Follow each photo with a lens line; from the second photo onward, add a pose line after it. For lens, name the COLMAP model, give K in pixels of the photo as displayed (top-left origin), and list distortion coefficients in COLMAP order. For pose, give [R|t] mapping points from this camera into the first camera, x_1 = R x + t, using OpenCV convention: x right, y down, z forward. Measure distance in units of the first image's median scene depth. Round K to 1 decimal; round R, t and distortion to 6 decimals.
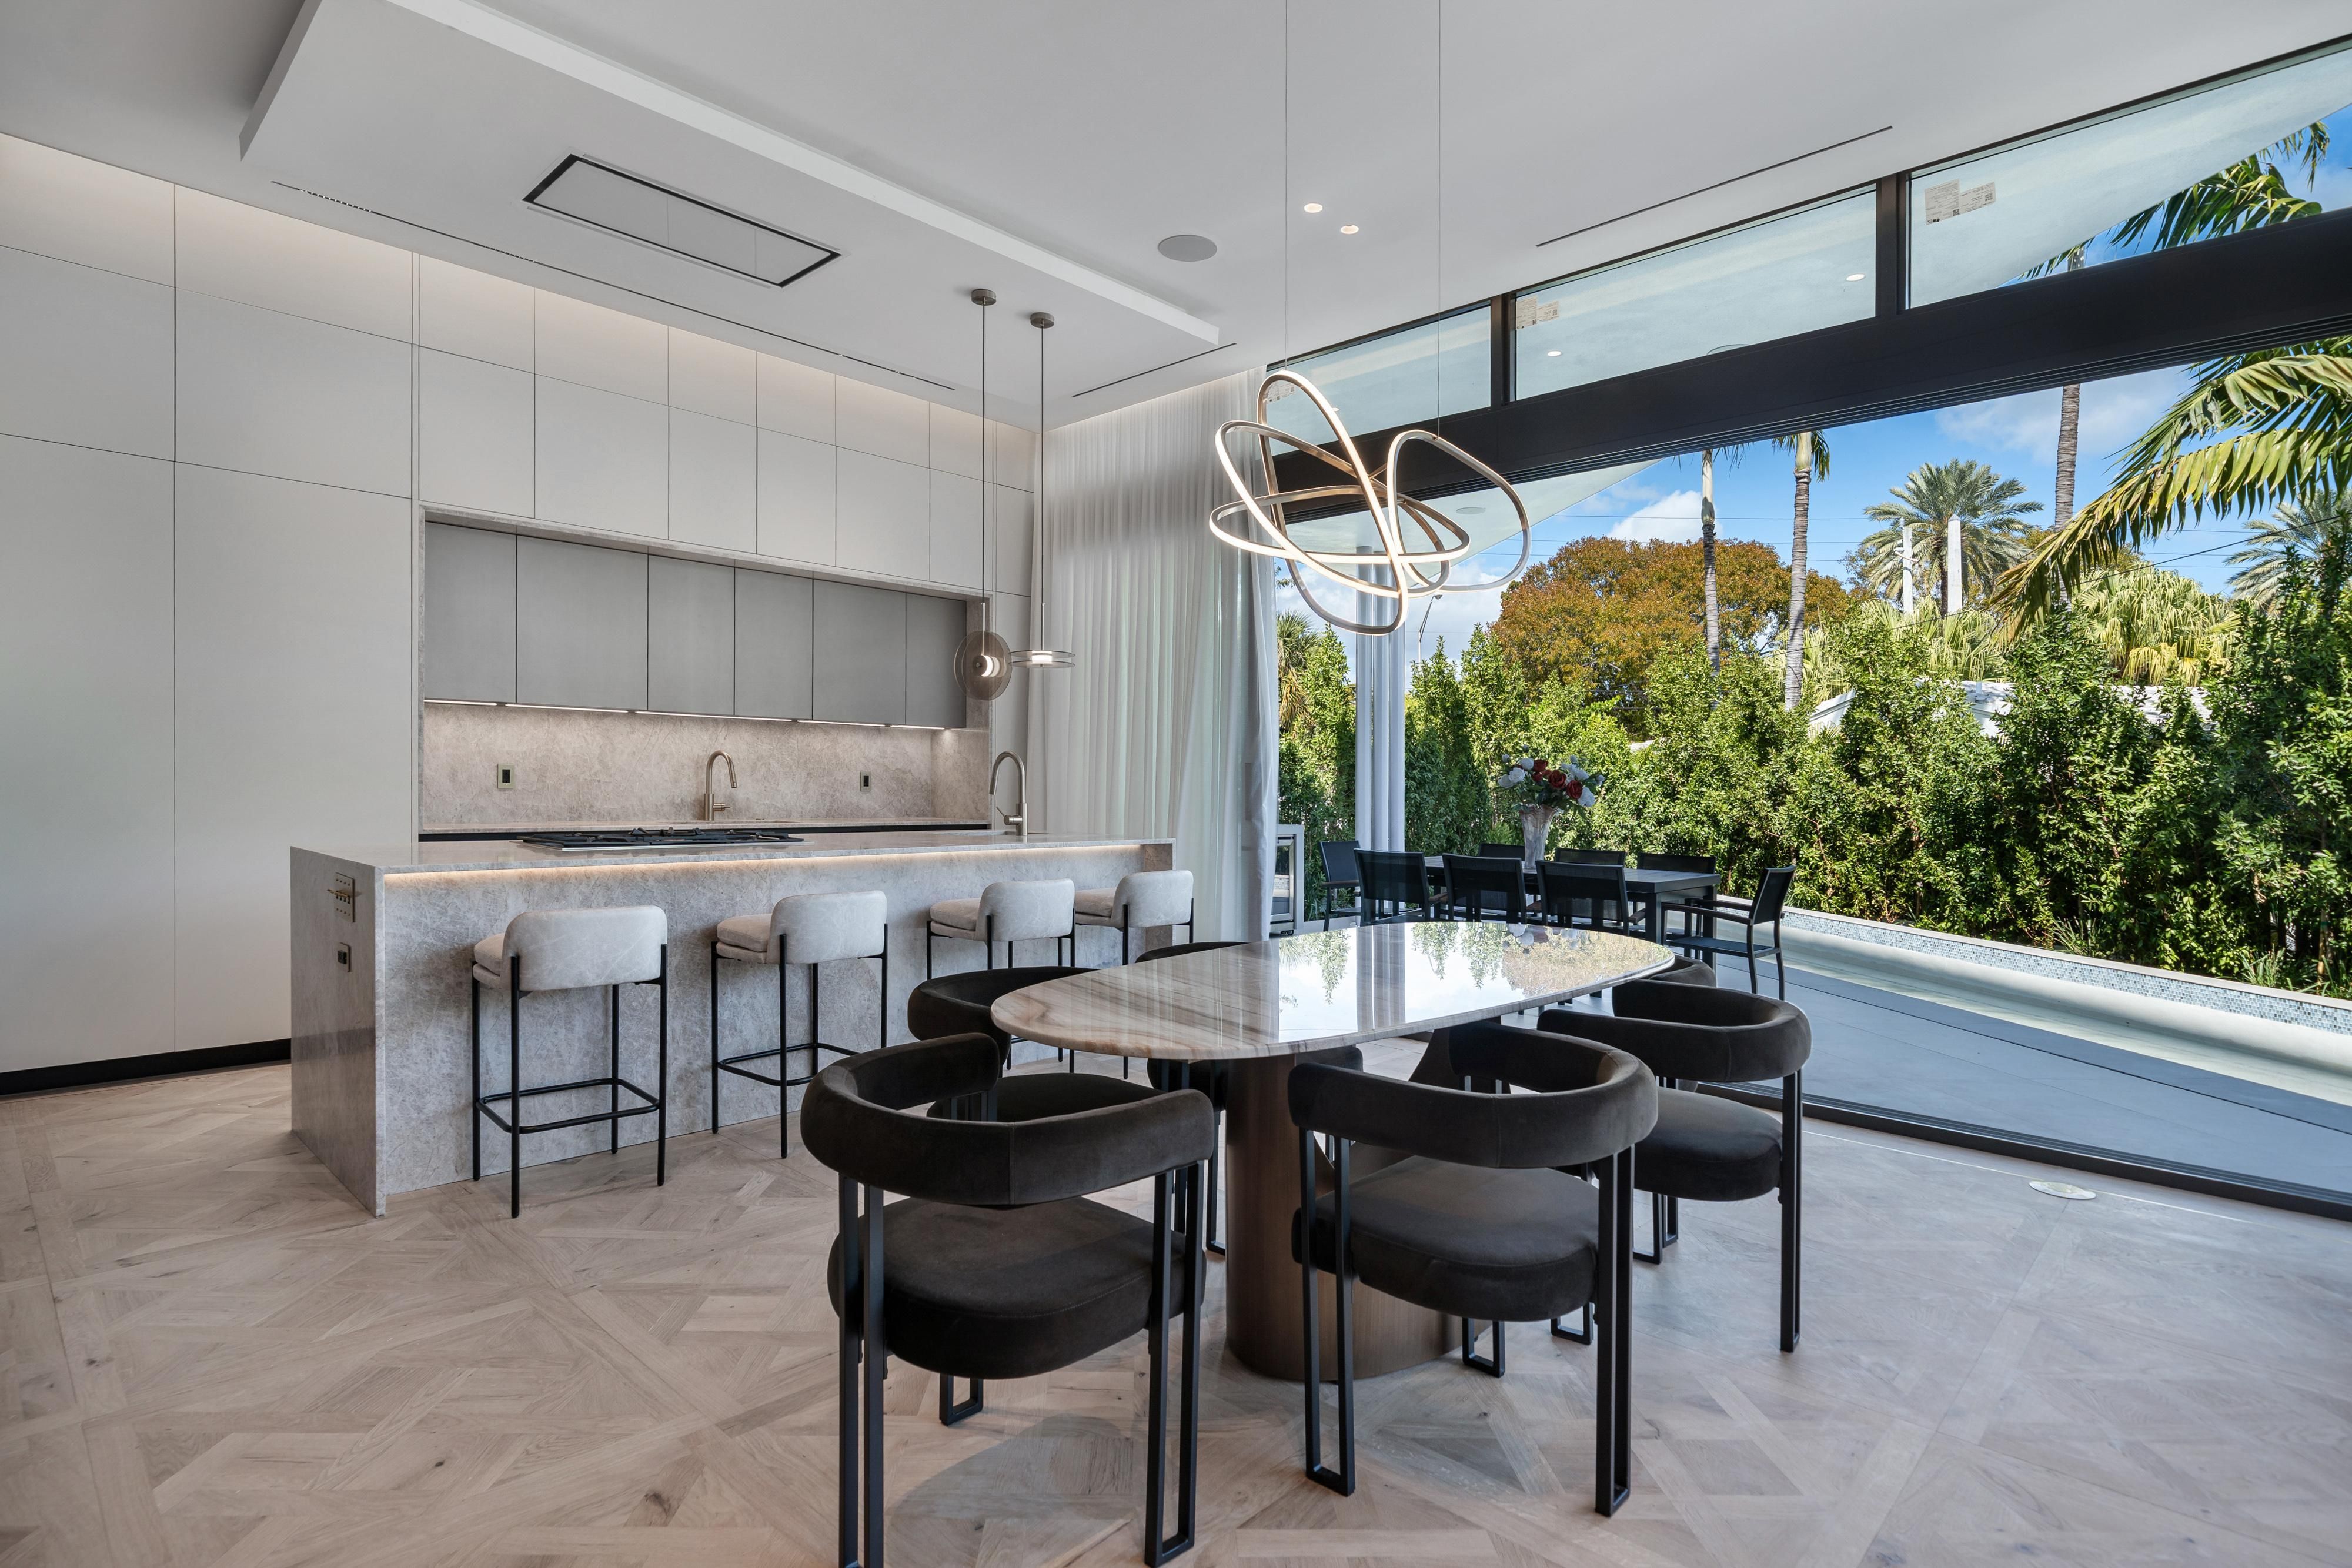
lens RADIAL K [[1177.9, 0, 1169.6], [0, 1177.9, 824.8], [0, 0, 1]] dist [-0.001670, -0.000149]
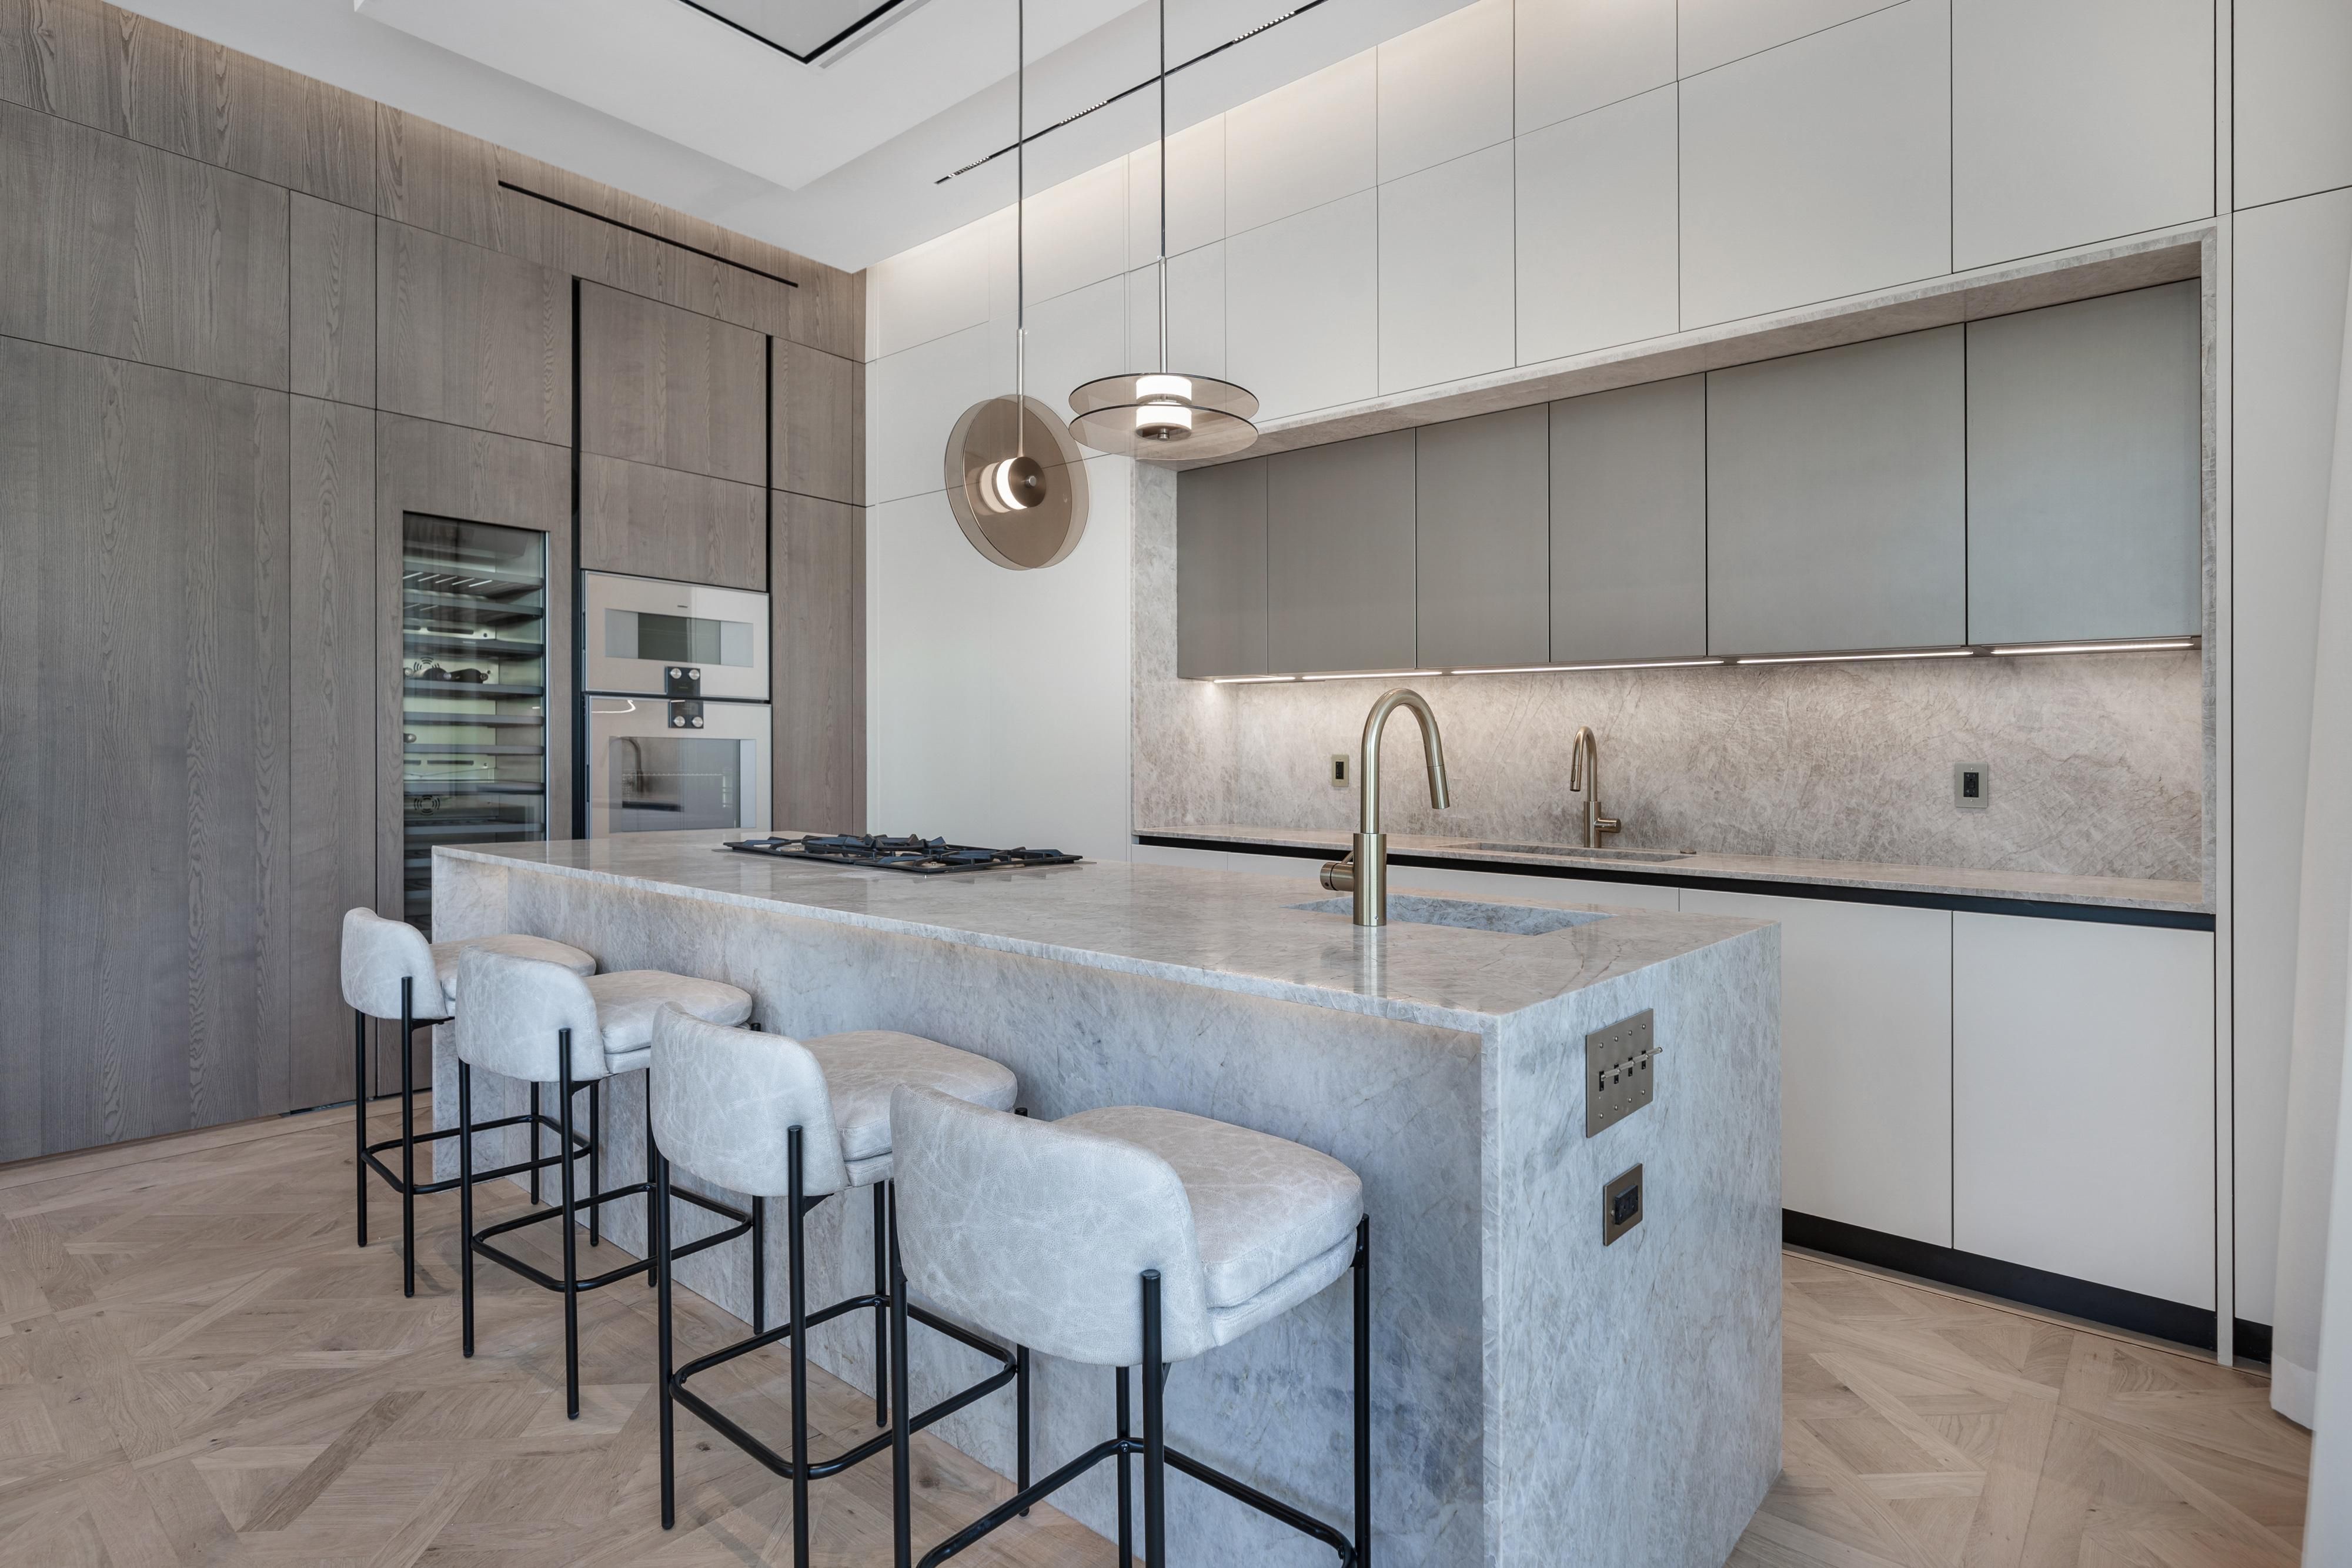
lens RADIAL K [[1214.9, 0, 1176.0], [0, 1214.9, 784.0], [0, 0, 1]] dist [0.003369, 0.000590]
pose [[0.053527, 0.005538, -0.998551, 0.348787], [-0.051852, 0.998651, 0.002759, -0.045981], [0.997219, 0.051629, 0.053742, 1.348470]]
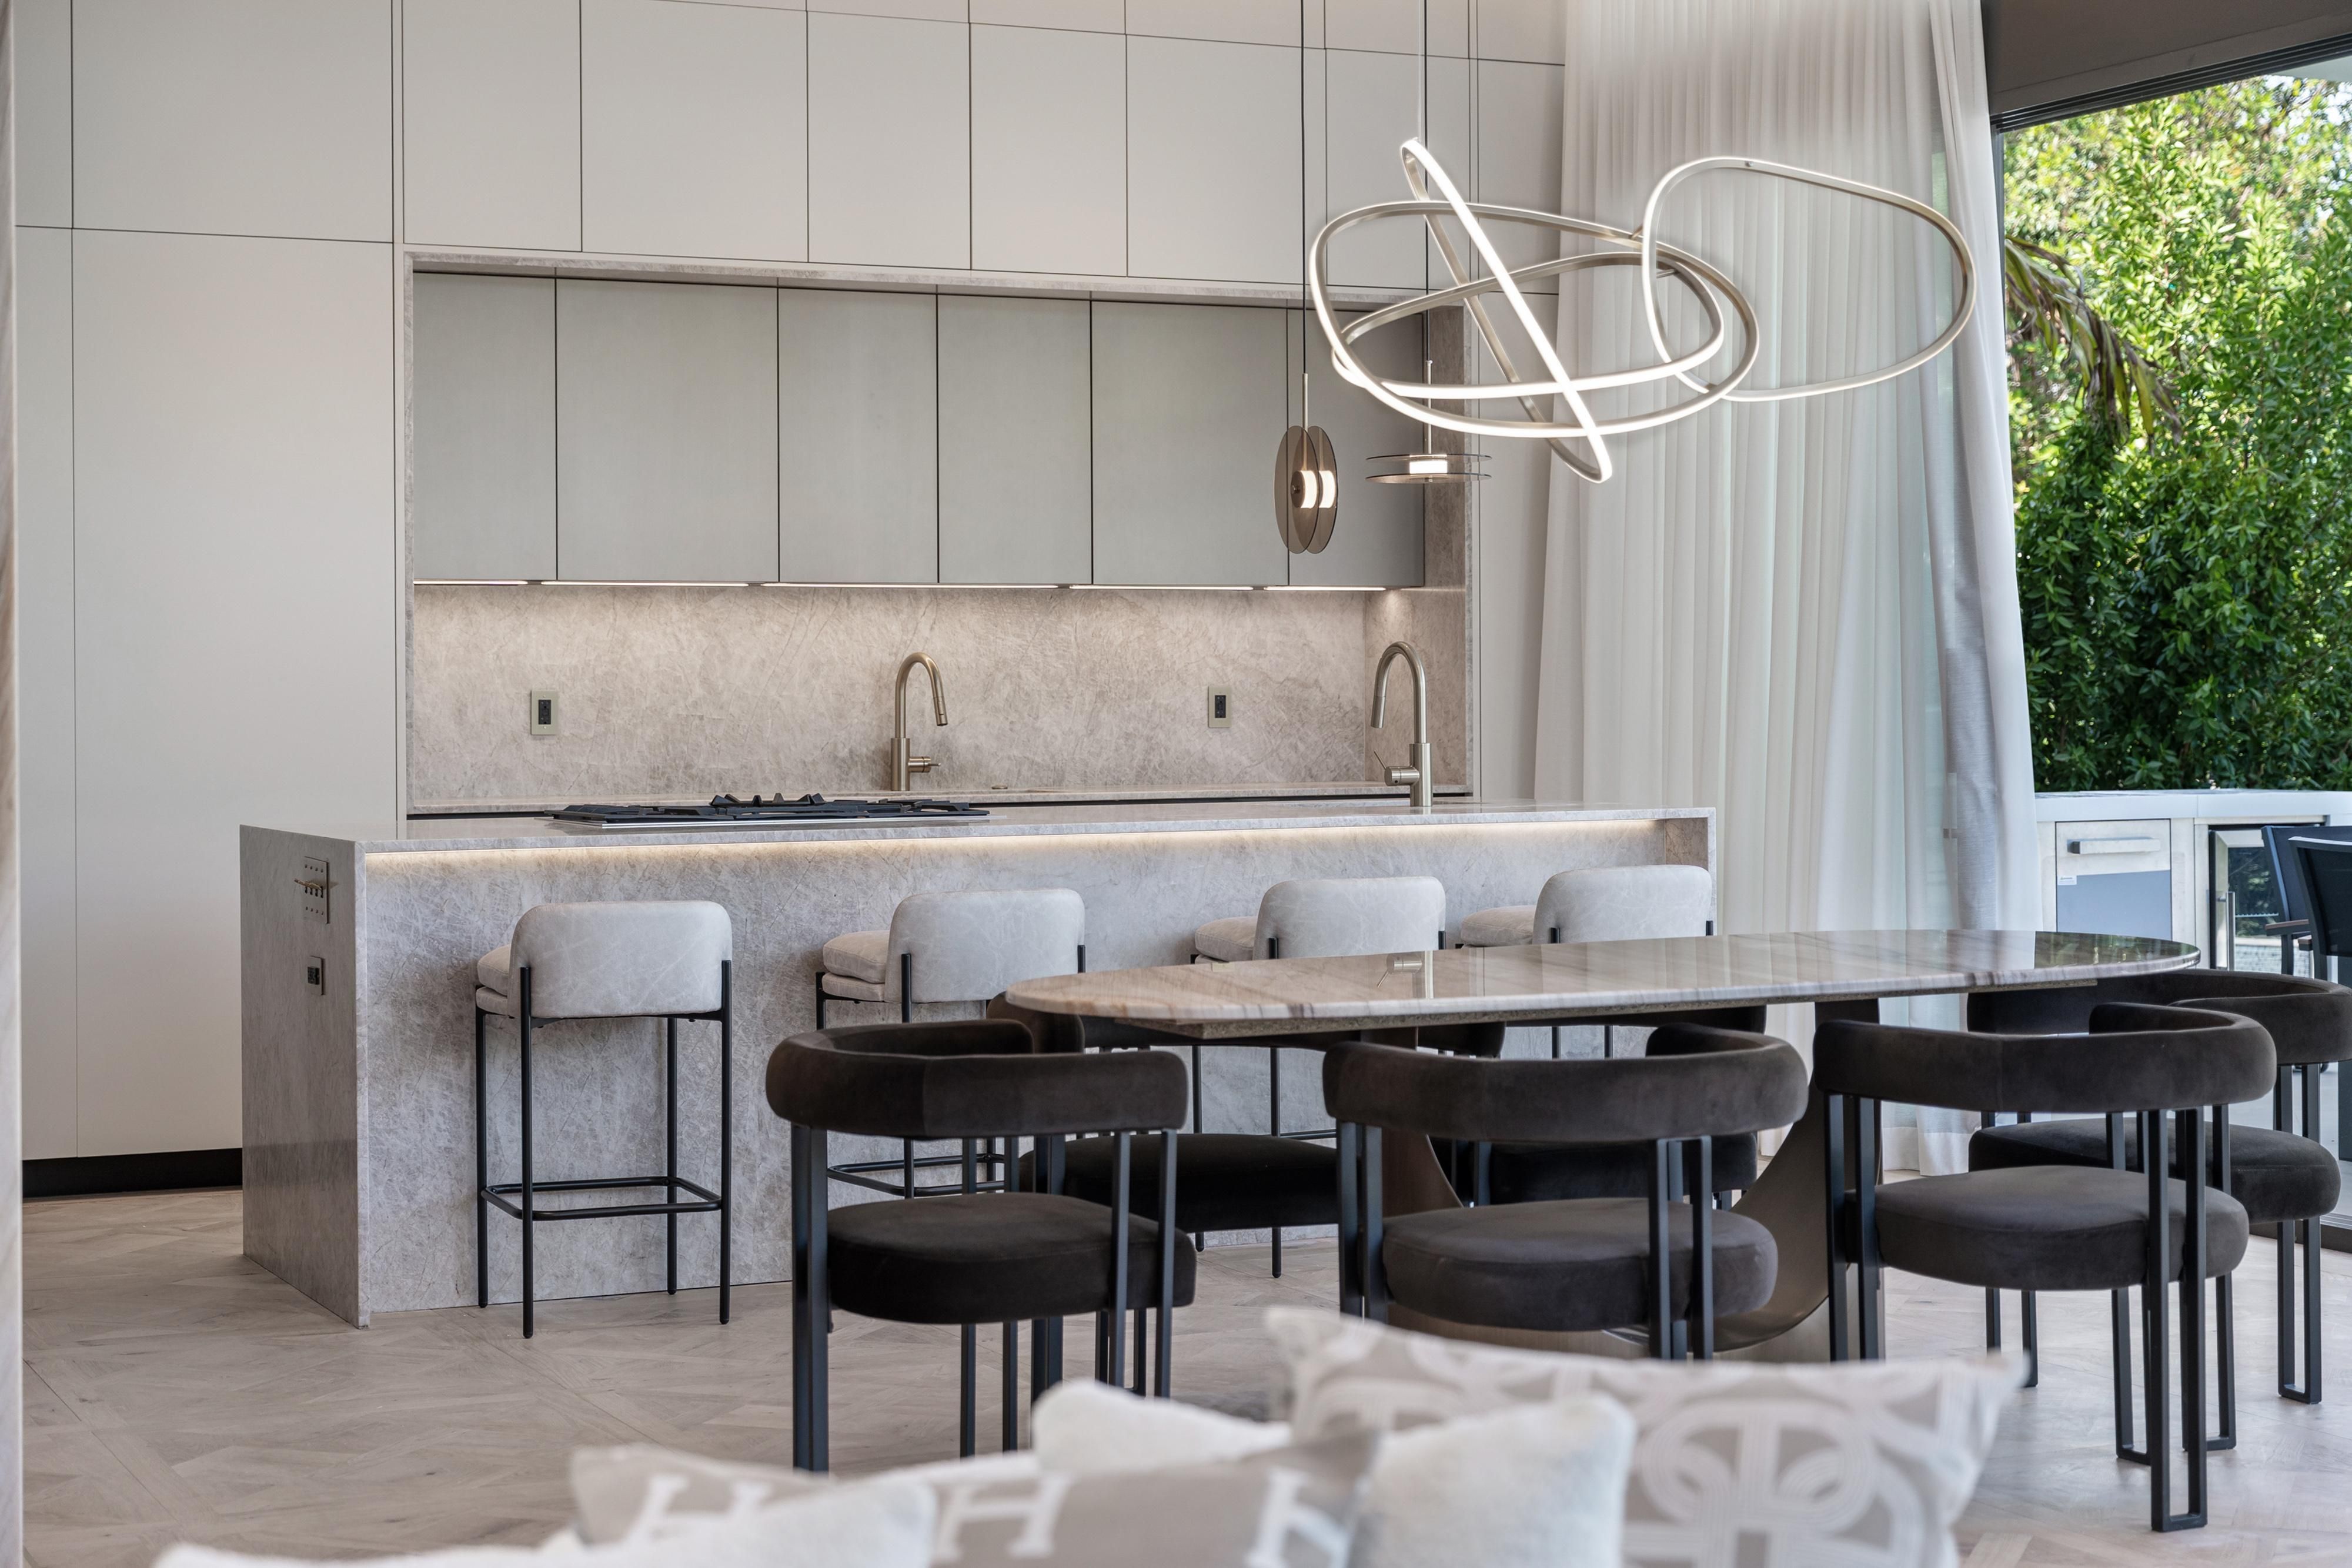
lens RADIAL K [[3774.5, 0, 1176.0], [0, 3774.5, 784.0], [0, 0, 1]] dist [0.008902, 0.005957]
pose [[0.933188, -0.014929, -0.359078, 0.534671], [0.009832, 0.999823, -0.016017, 0.036270], [0.359253, 0.011416, 0.933170, -0.836168]]
